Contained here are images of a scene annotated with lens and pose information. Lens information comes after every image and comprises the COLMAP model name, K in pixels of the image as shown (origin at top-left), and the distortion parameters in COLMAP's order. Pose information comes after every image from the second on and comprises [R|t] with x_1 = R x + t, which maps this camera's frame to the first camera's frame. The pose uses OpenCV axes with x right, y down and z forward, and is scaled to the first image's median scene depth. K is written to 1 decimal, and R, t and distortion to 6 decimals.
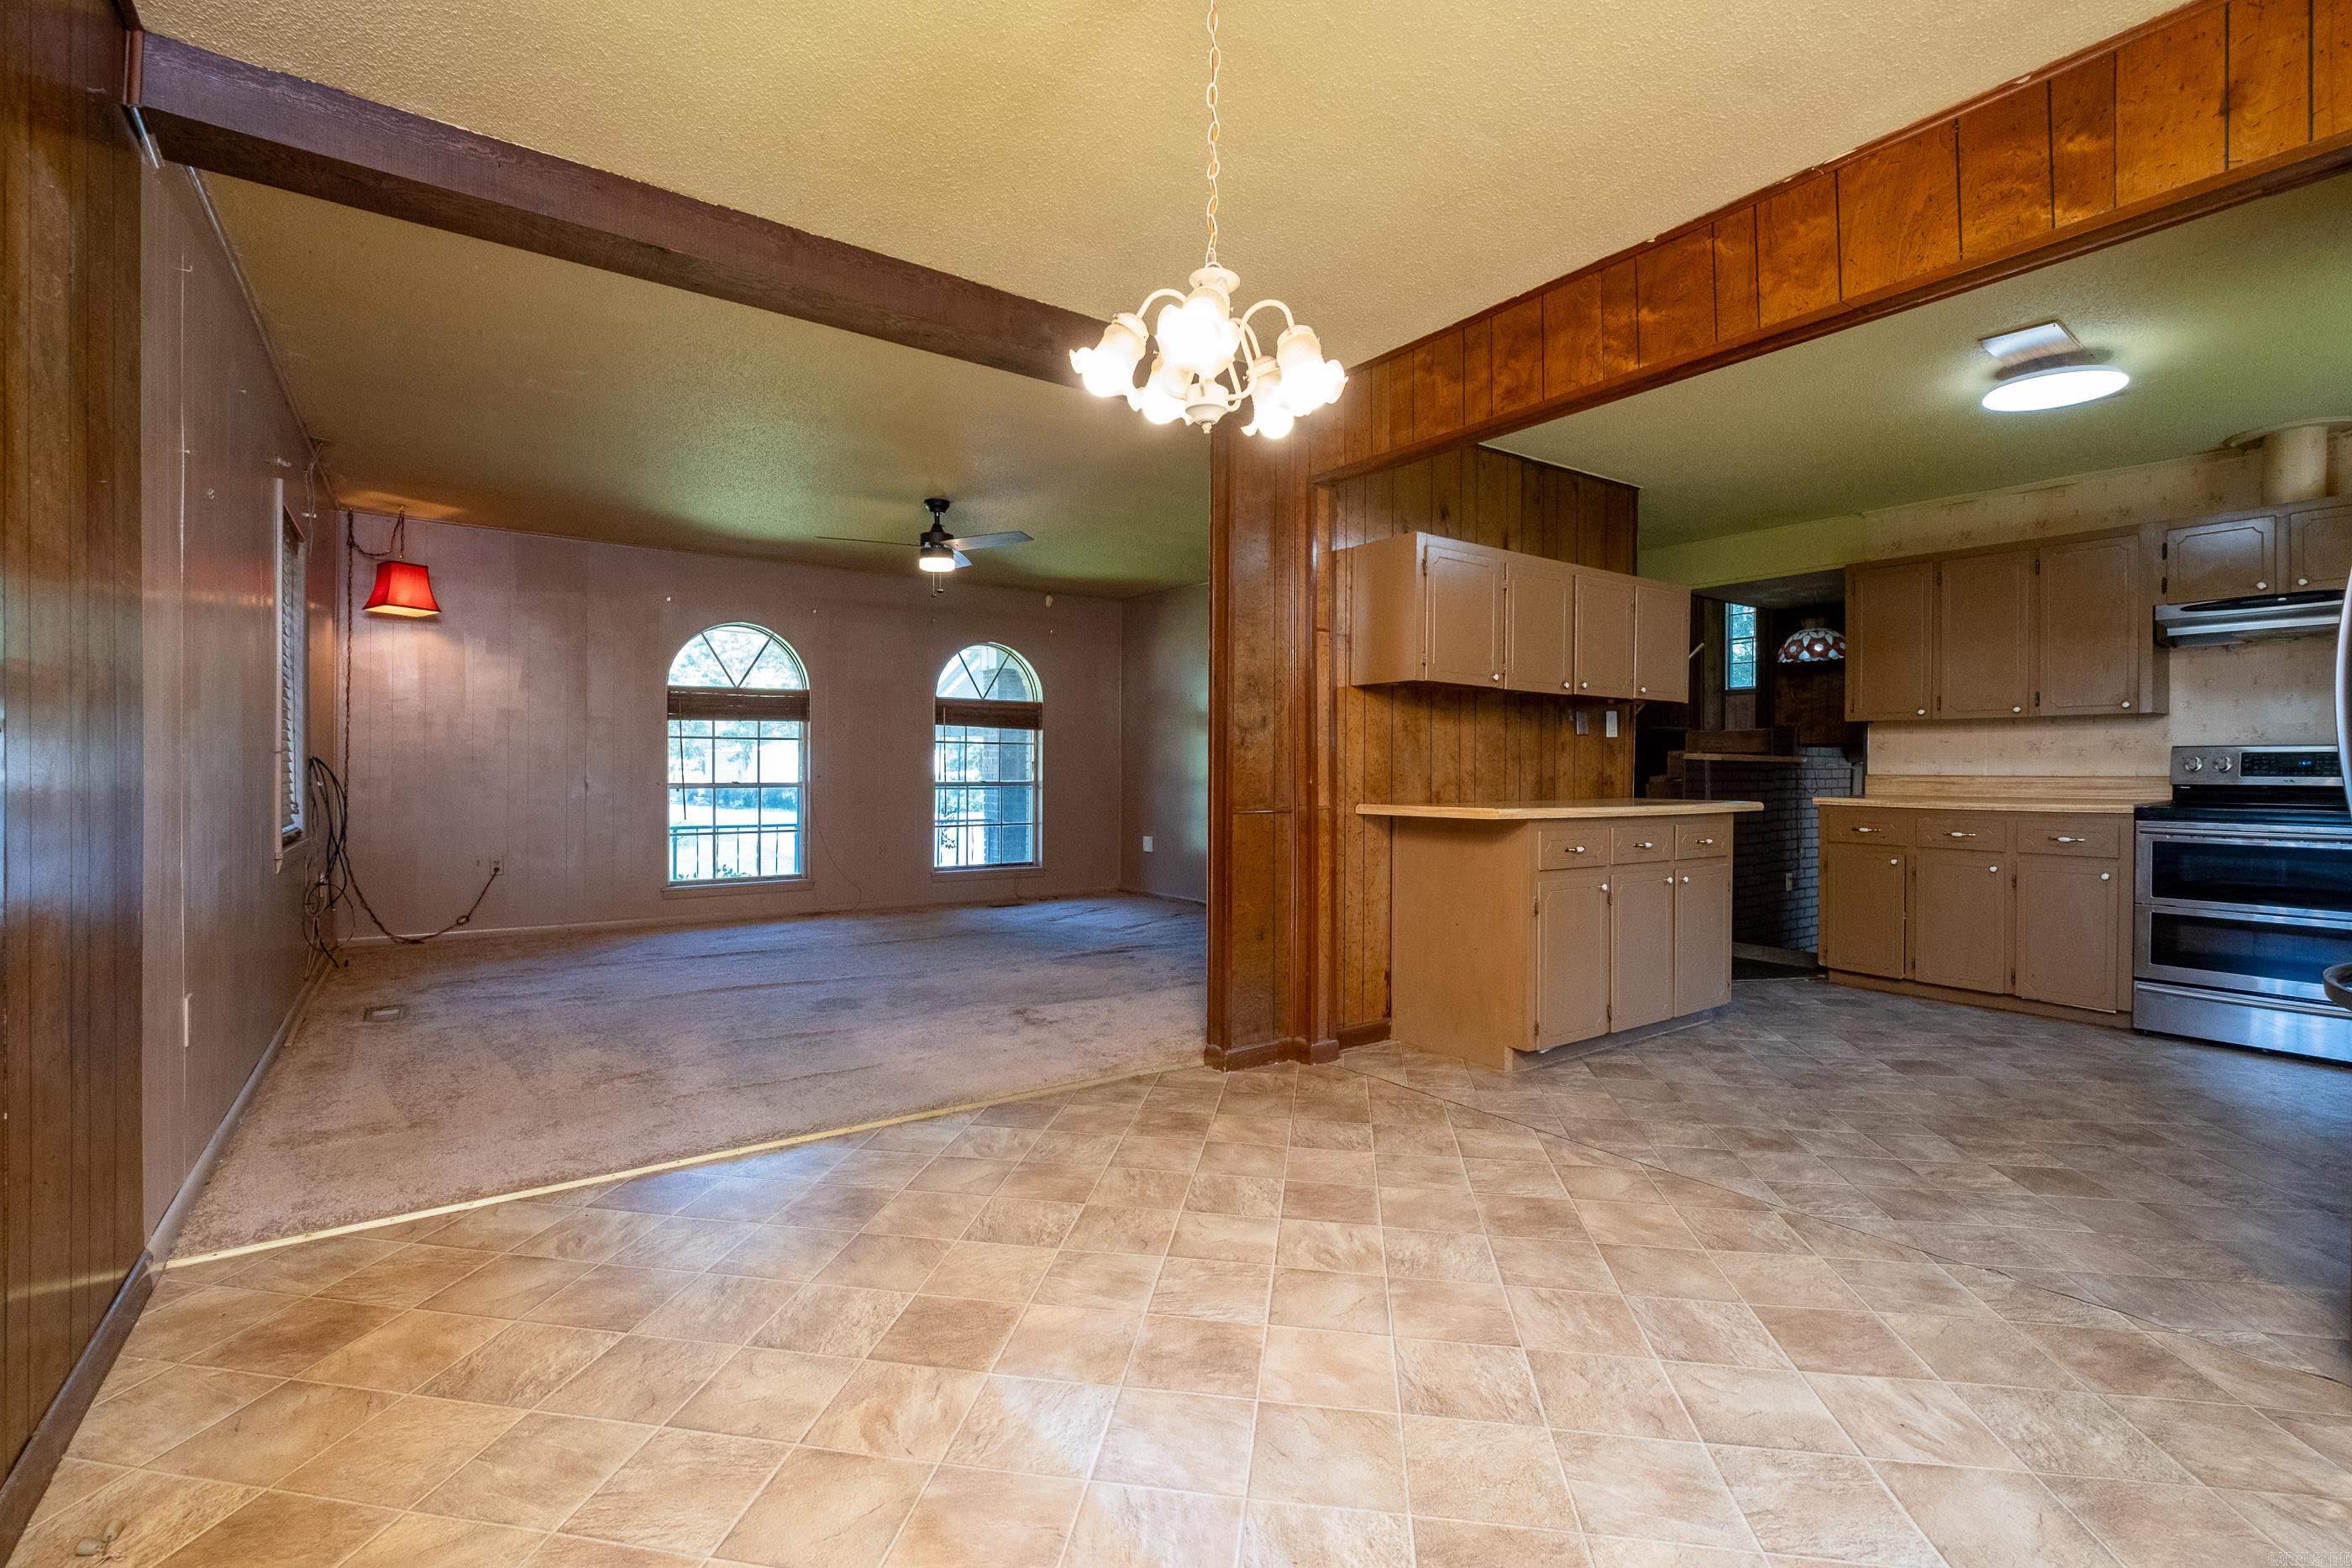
lens RADIAL K [[1034.4, 0, 1175.1], [0, 1034.4, 773.6], [0, 0, 1]] dist [-0.012317, 0.000220]
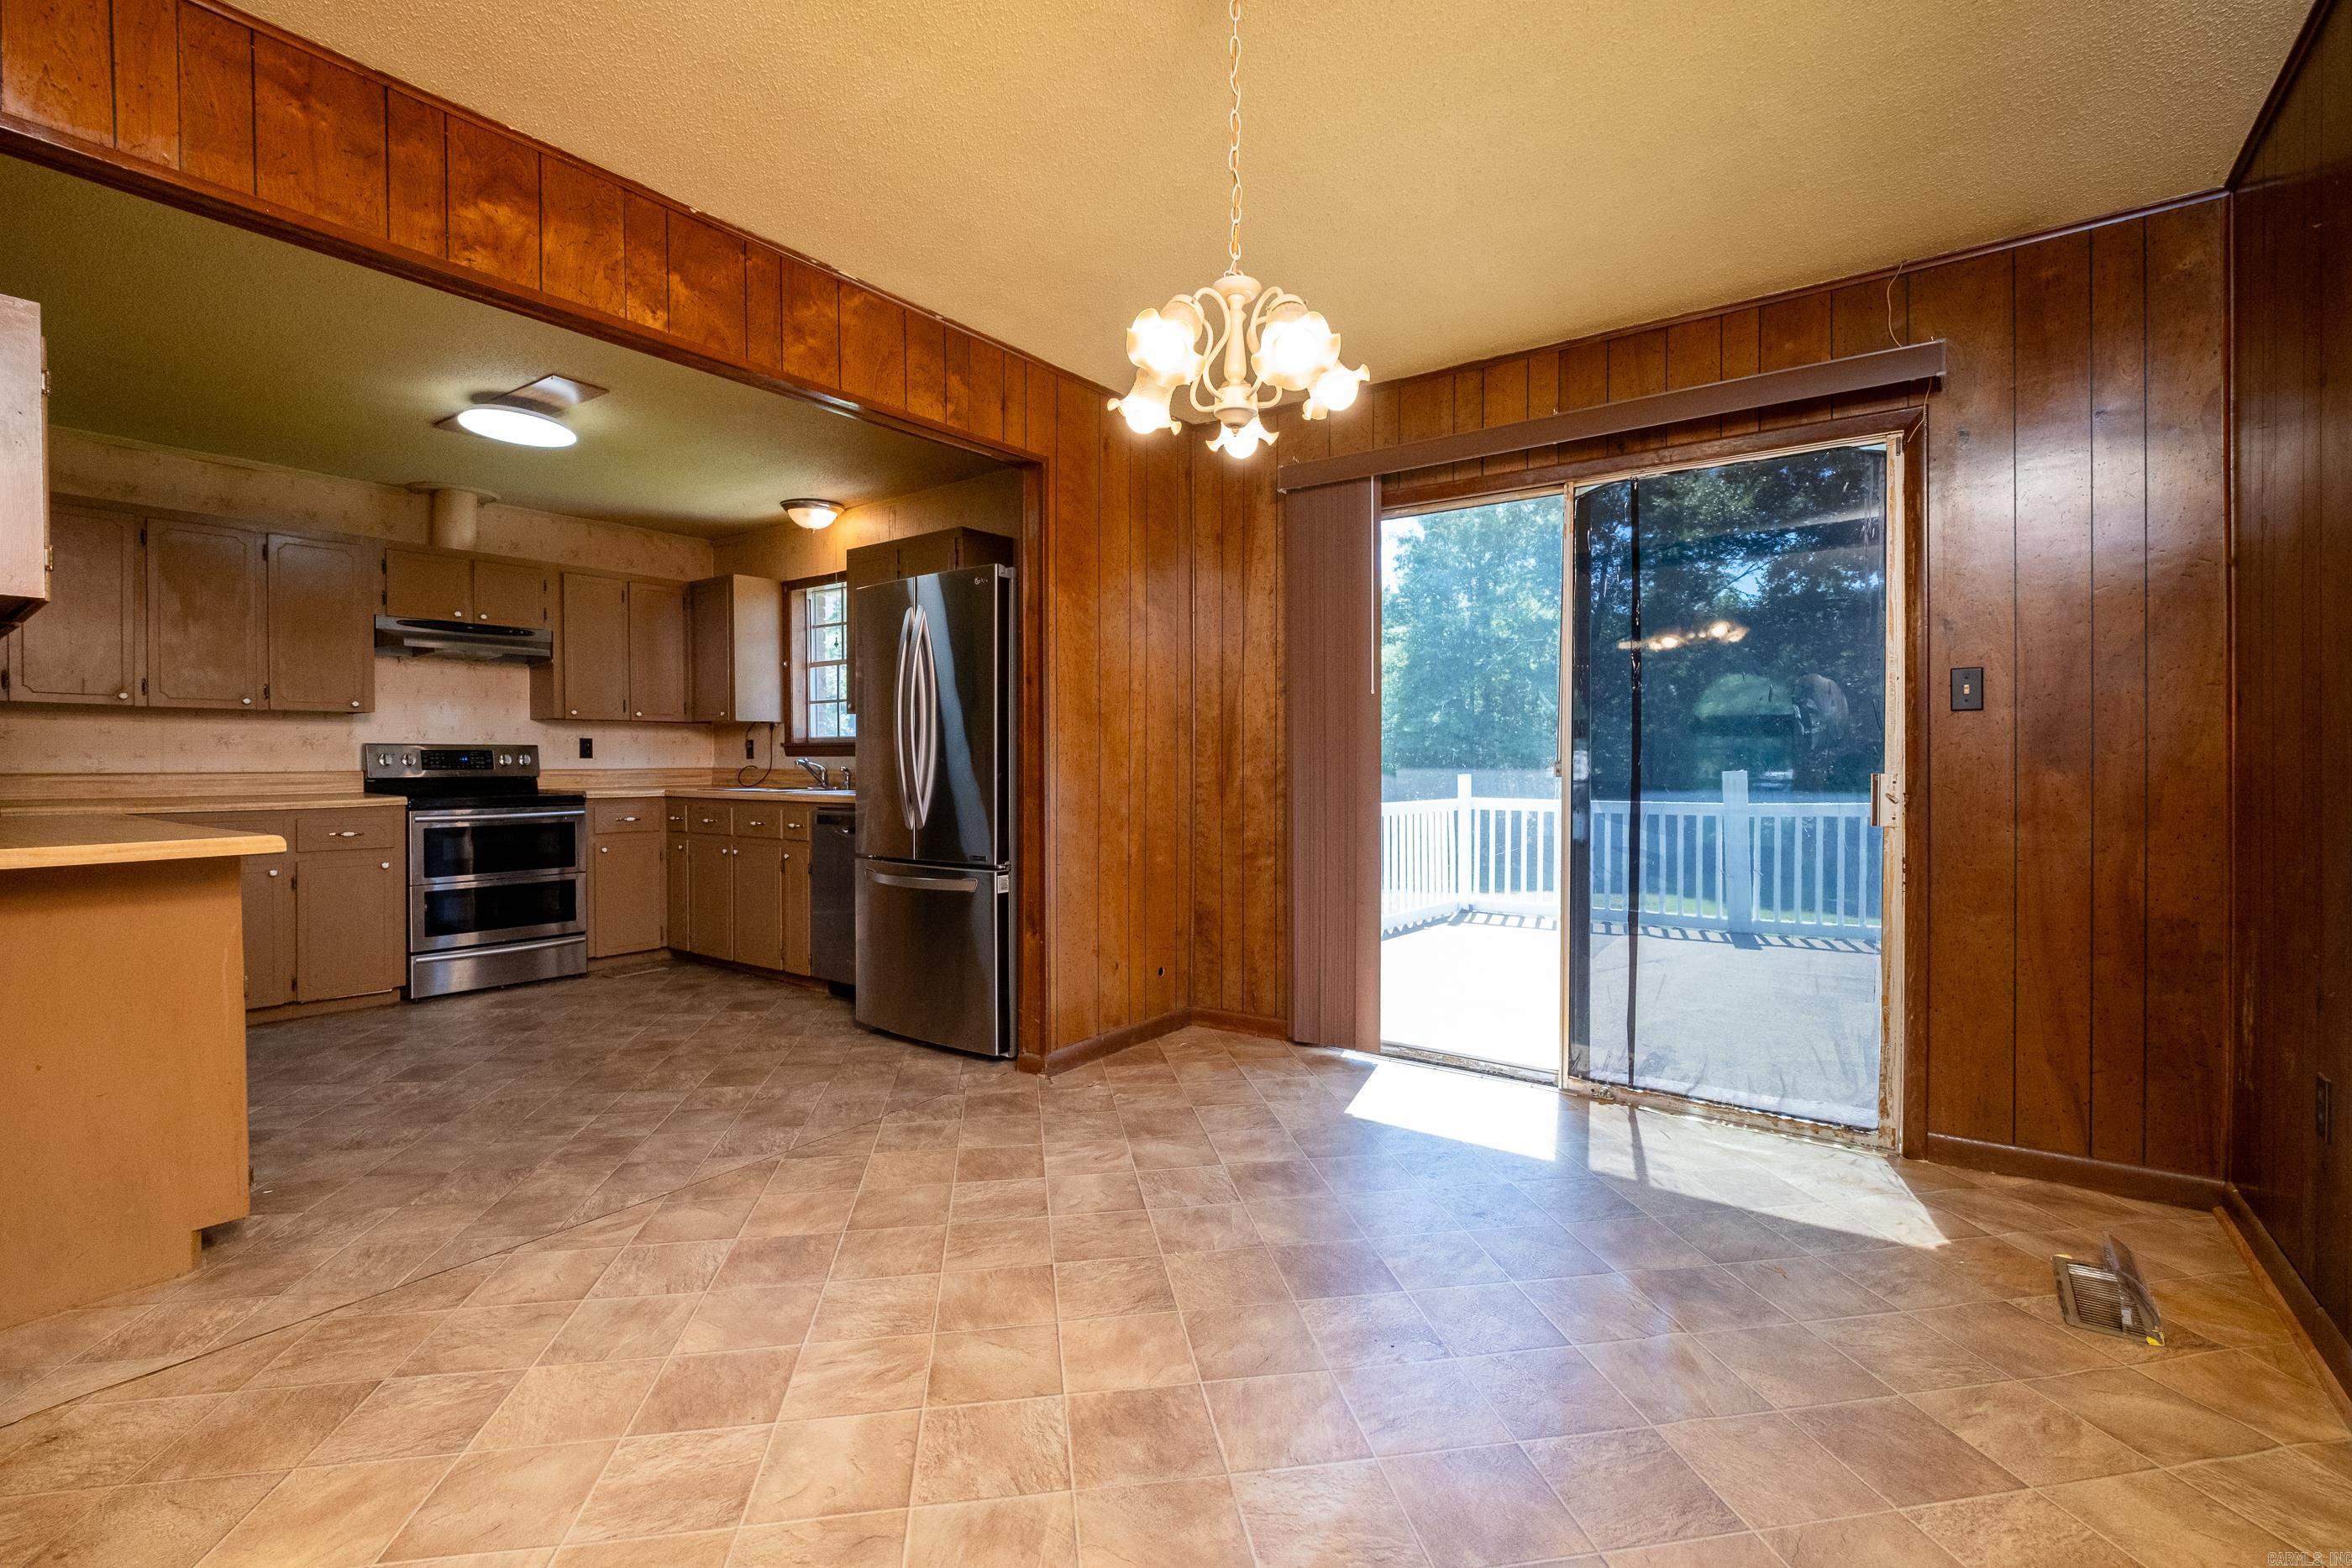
lens RADIAL K [[1034.4, 0, 1175.1], [0, 1034.4, 773.6], [0, 0, 1]] dist [-0.012317, 0.000220]
pose [[-0.312863, -0.014344, 0.949690, -0.410330], [0.007088, 0.999823, 0.017437, -0.008884], [-0.949772, 0.012187, -0.312706, 0.623241]]
